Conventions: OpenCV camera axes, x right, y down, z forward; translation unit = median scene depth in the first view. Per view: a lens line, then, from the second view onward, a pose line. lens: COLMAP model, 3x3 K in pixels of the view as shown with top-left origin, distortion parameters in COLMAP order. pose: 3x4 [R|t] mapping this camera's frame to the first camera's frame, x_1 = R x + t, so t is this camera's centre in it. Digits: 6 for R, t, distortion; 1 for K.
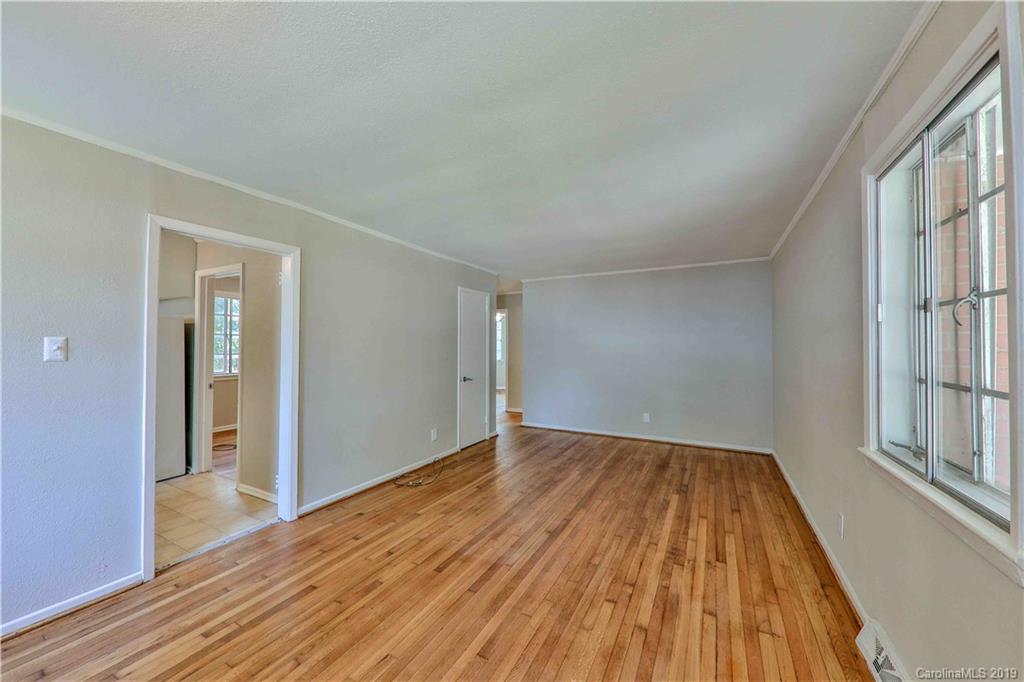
lens RADIAL K [[373.6, 0, 512.0], [0, 373.6, 341.0], [0, 0, 1]] dist [0.007459, -0.000203]
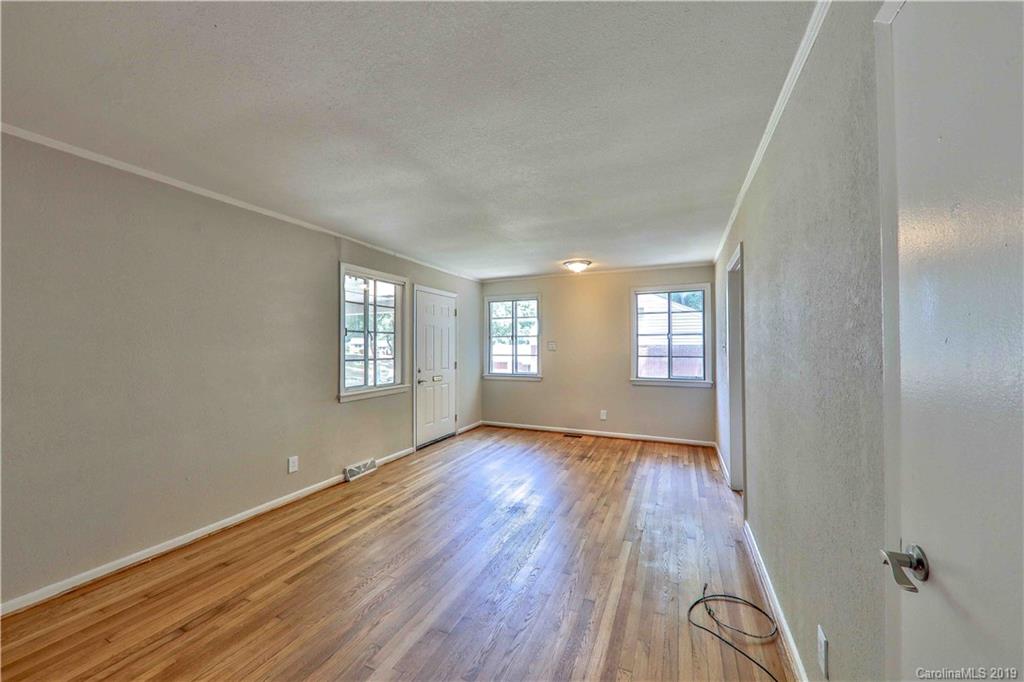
lens RADIAL K [[373.6, 0, 512.0], [0, 373.6, 341.0], [0, 0, 1]] dist [0.007459, -0.000203]
pose [[-0.996901, 0.000383, -0.078666, 0.098448], [0.002732, 0.999553, -0.029757, 0.032867], [0.078619, -0.029880, -0.996457, 2.221002]]
